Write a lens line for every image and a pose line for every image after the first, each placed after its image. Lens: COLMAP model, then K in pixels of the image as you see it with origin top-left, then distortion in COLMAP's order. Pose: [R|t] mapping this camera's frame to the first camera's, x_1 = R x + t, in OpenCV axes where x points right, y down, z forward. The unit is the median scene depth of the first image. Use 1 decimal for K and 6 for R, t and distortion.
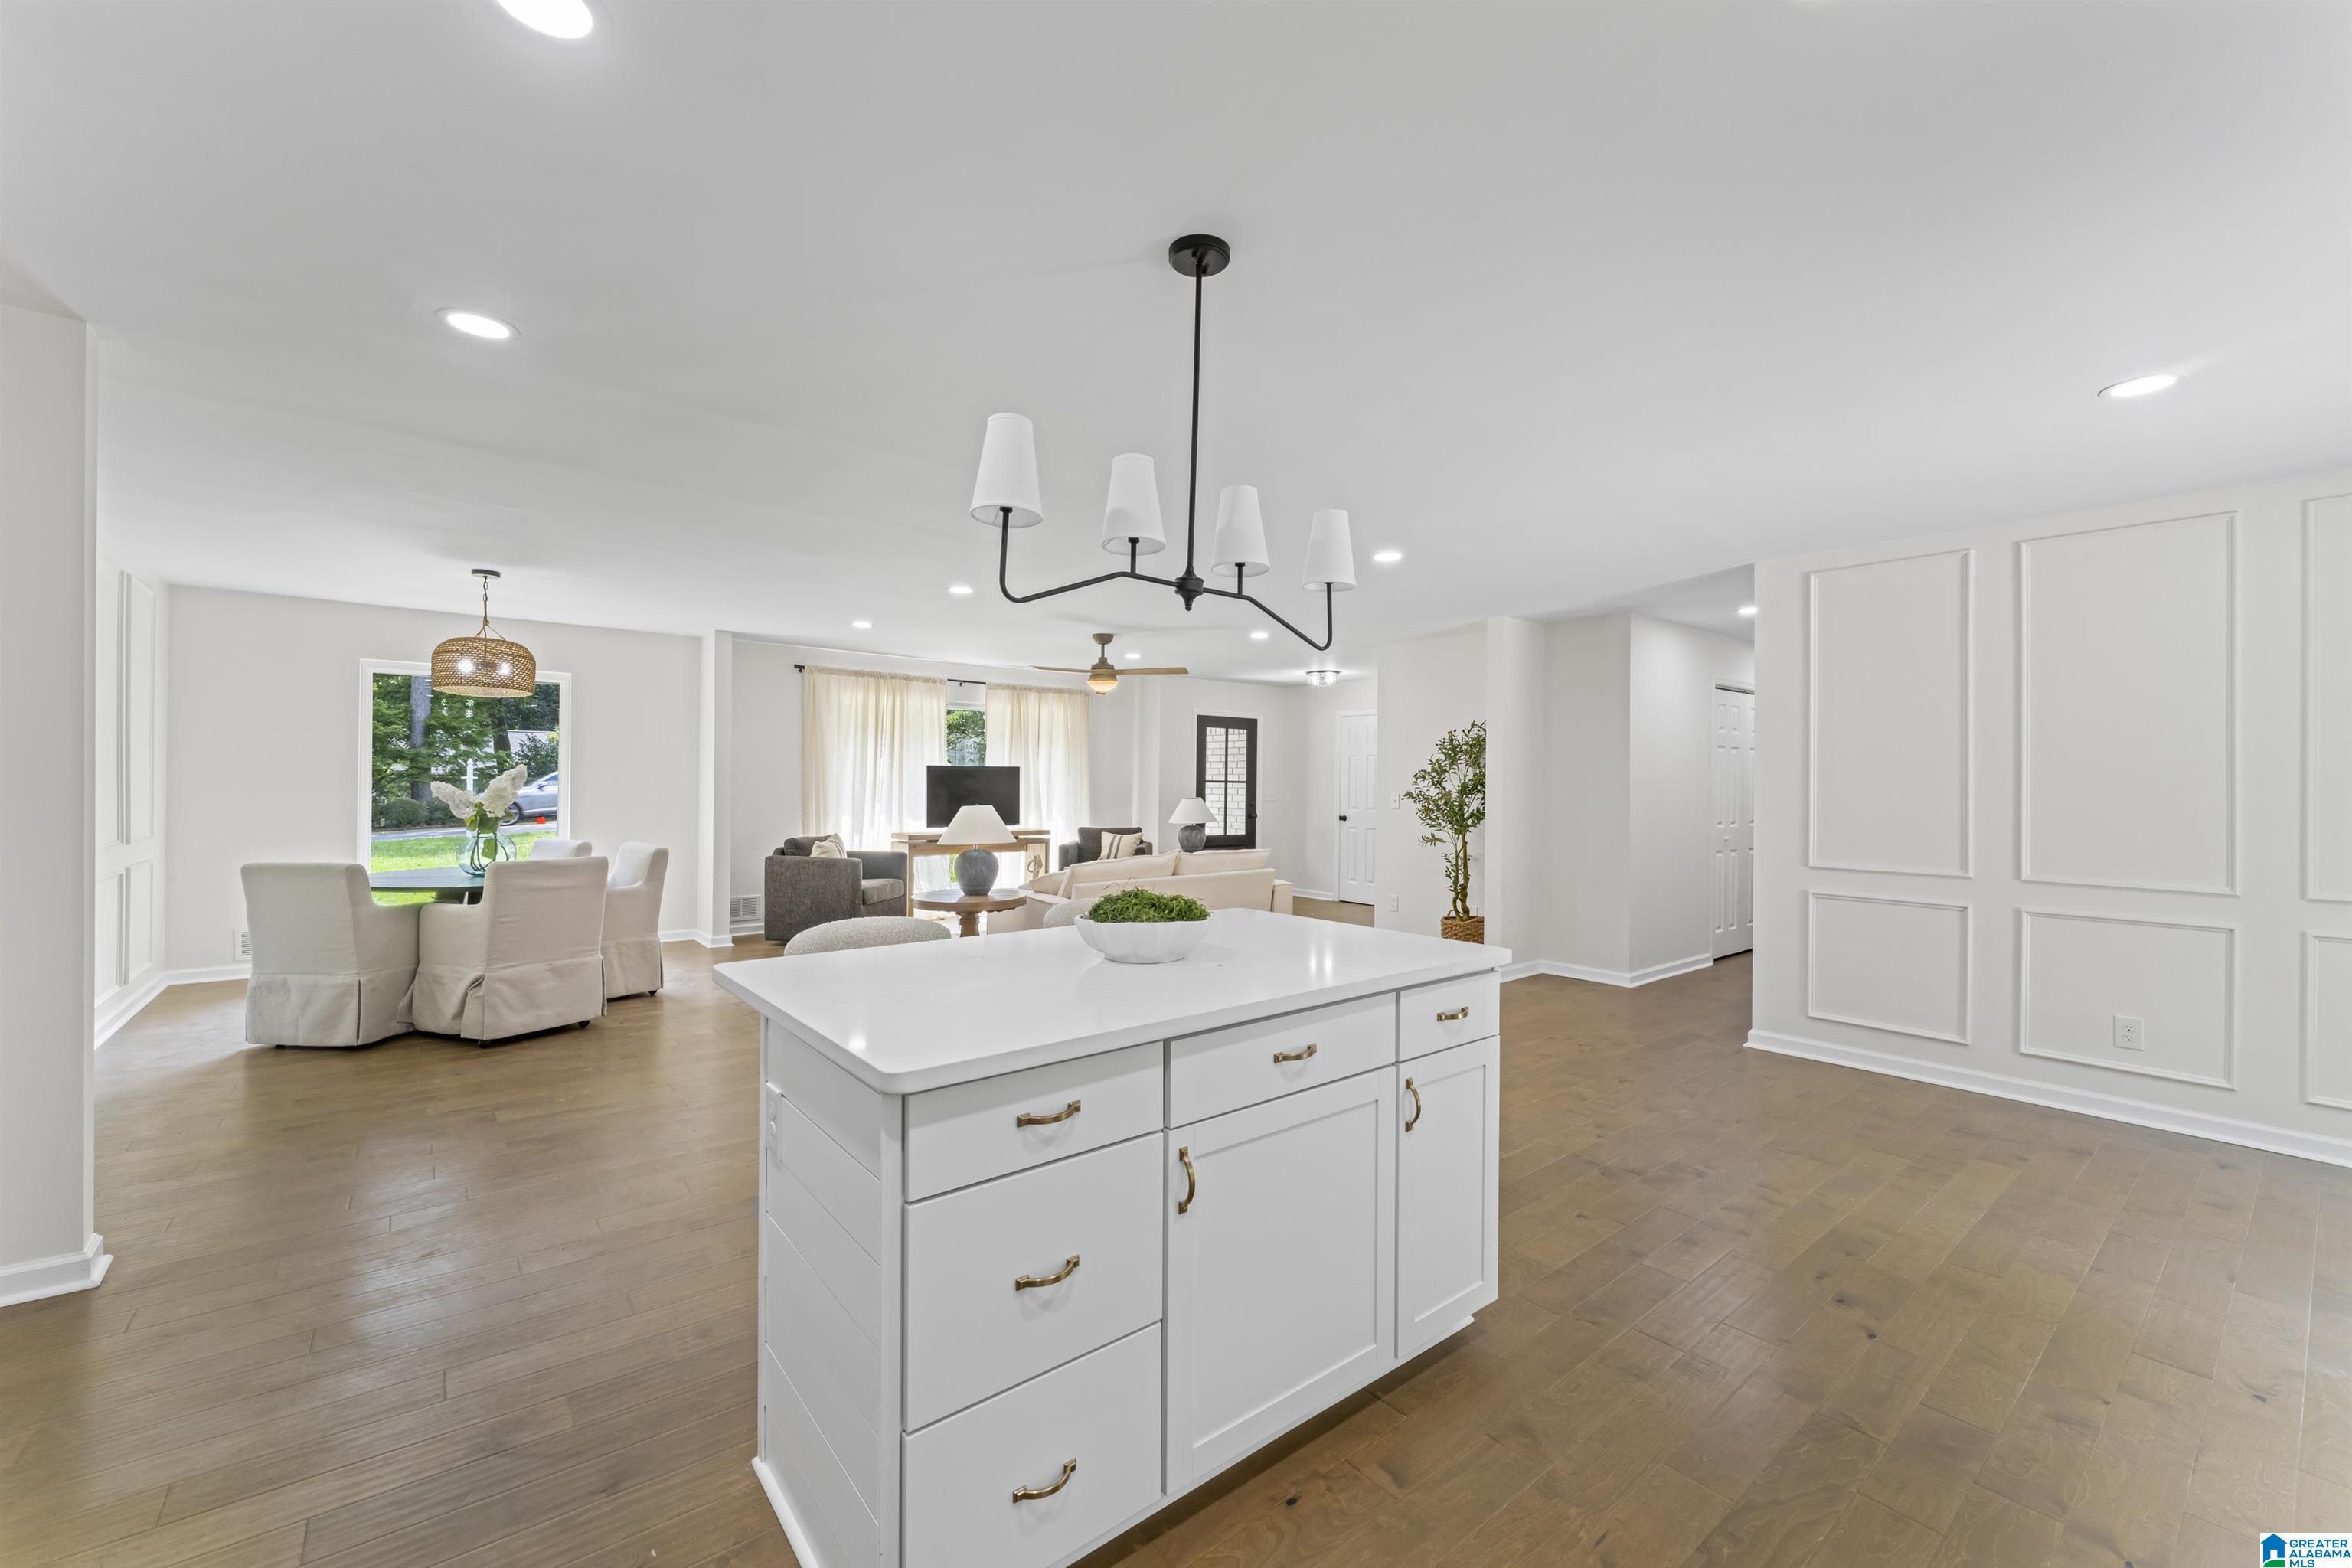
lens RADIAL K [[940.1, 0, 1177.8], [0, 940.1, 785.6], [0, 0, 1]] dist [0.001182, 0.000016]
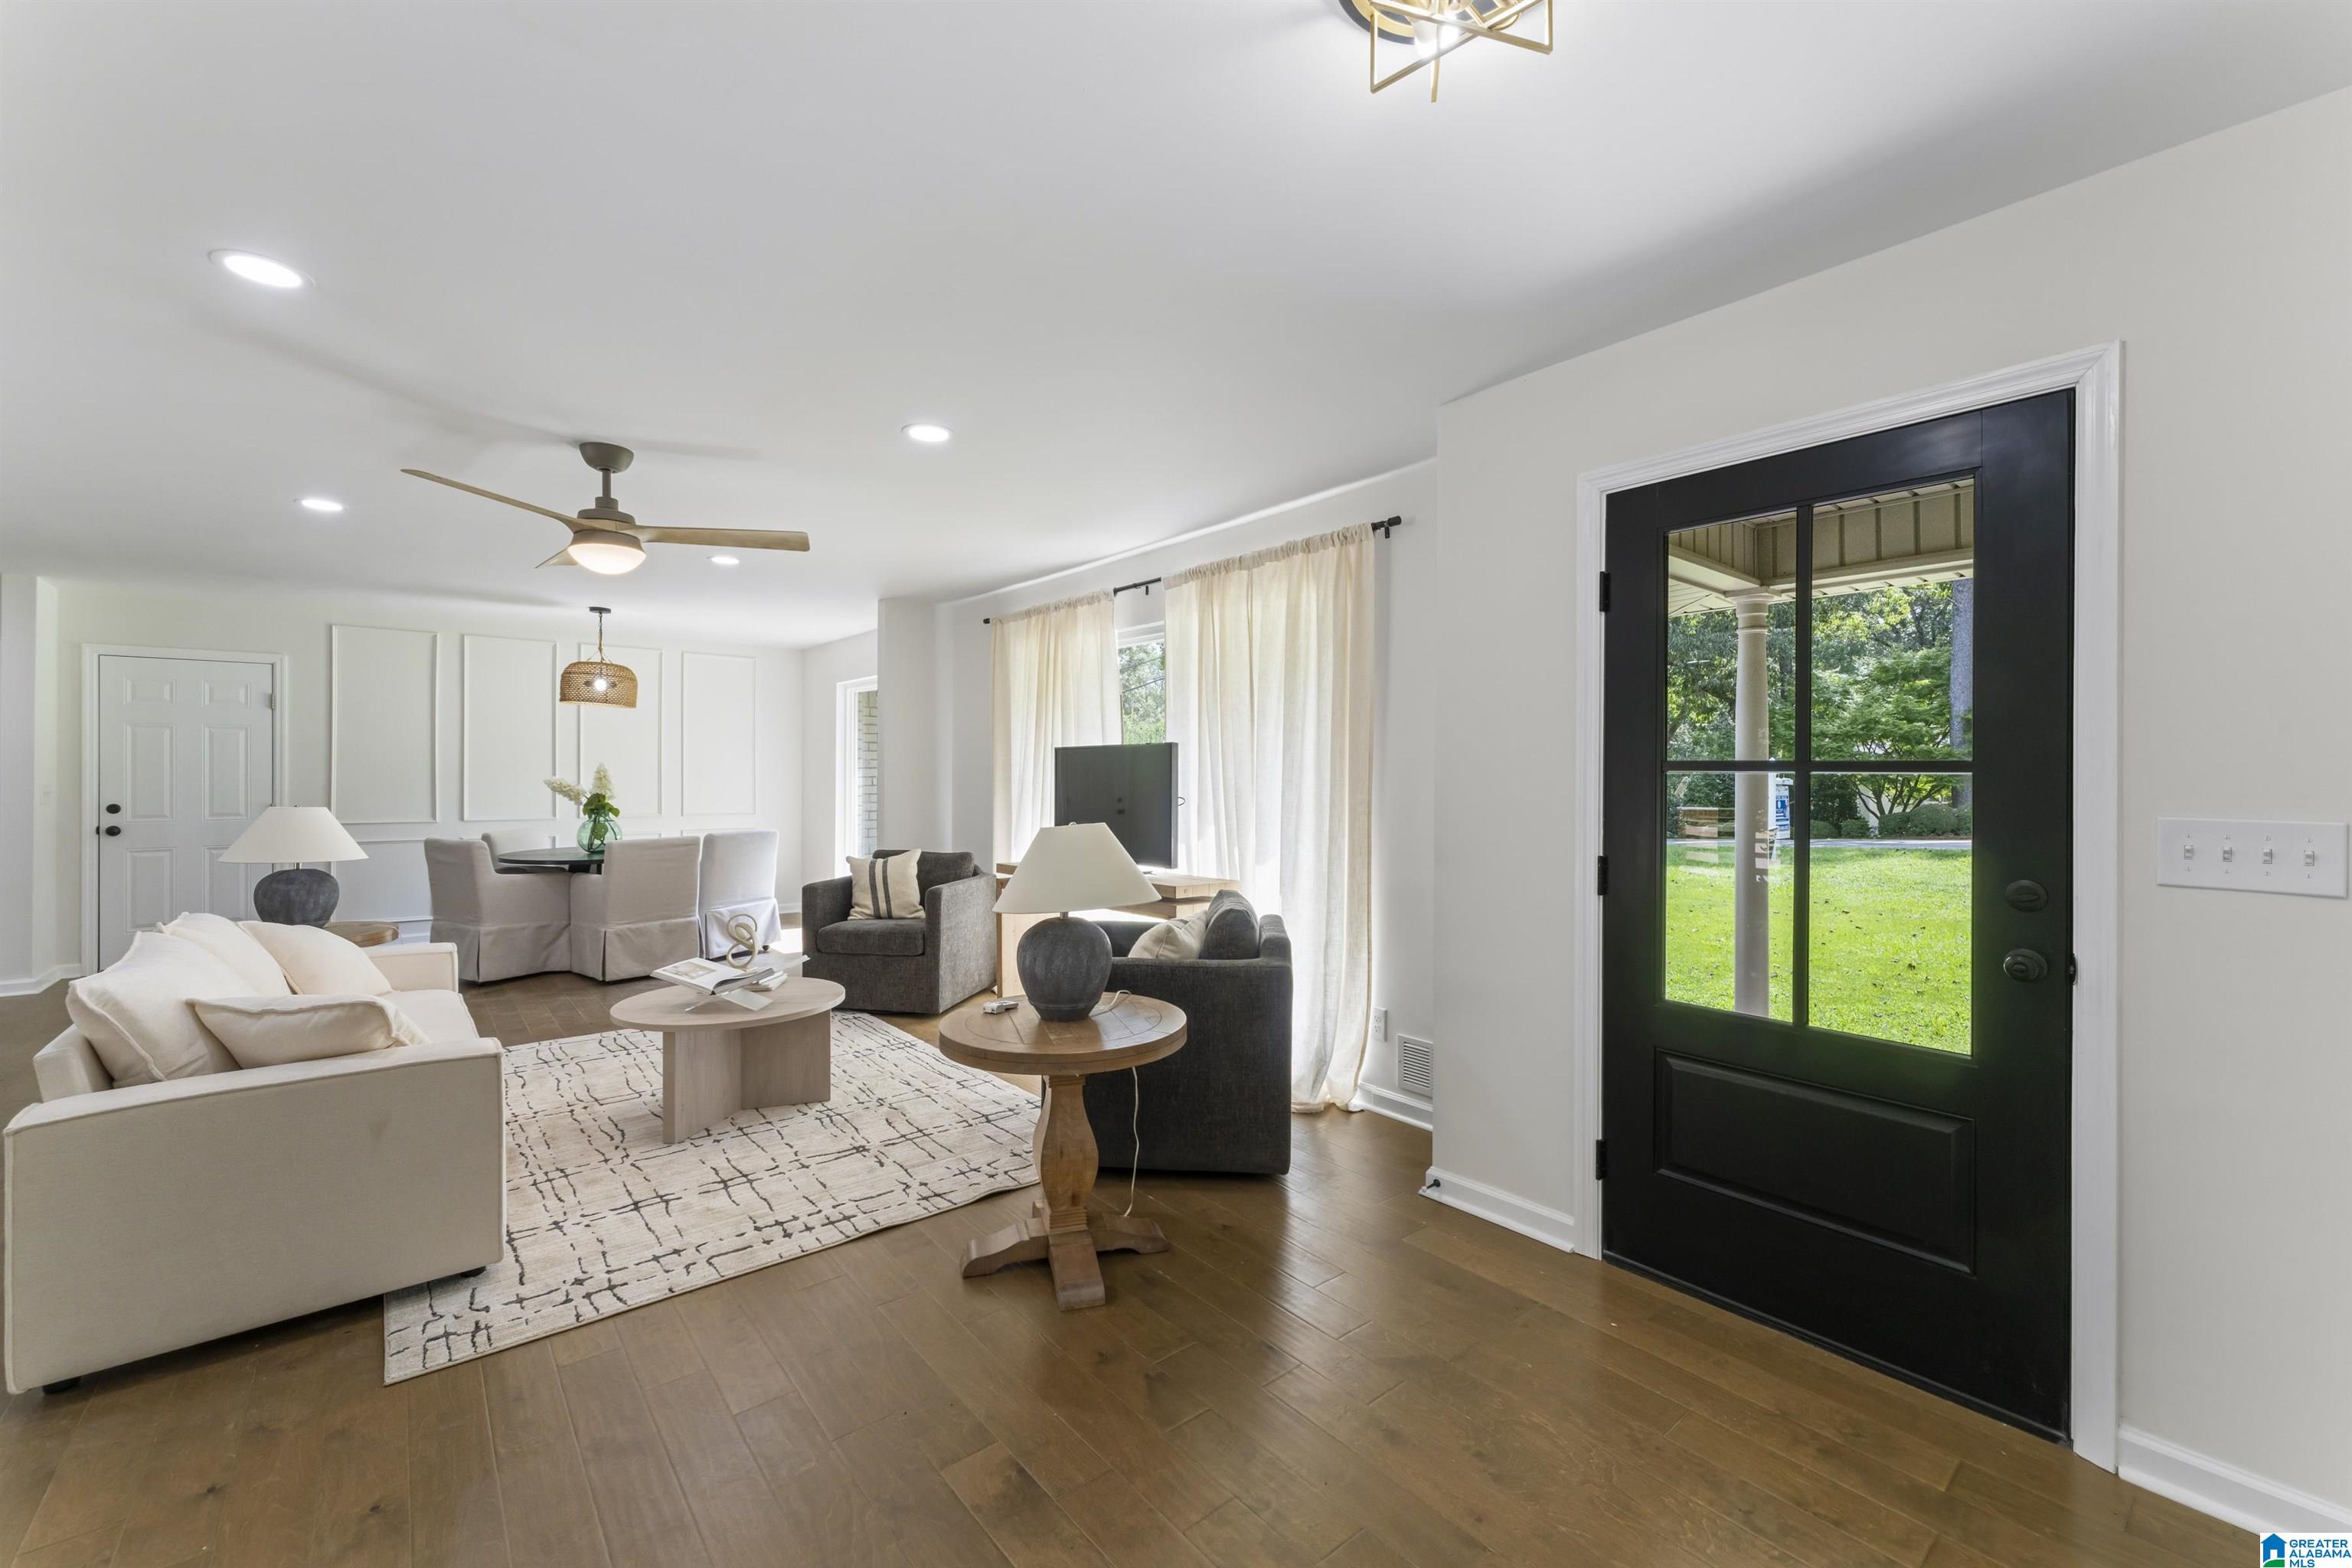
lens RADIAL K [[940.1, 0, 1177.6], [0, 940.1, 775.5], [0, 0, 1]] dist [0.001182, 0.000016]
pose [[0.015952, 0.002064, -0.999871, 0.297132], [0.001916, 0.999996, 0.002095, -0.004943], [0.999871, -0.001950, 0.015948, 1.004491]]
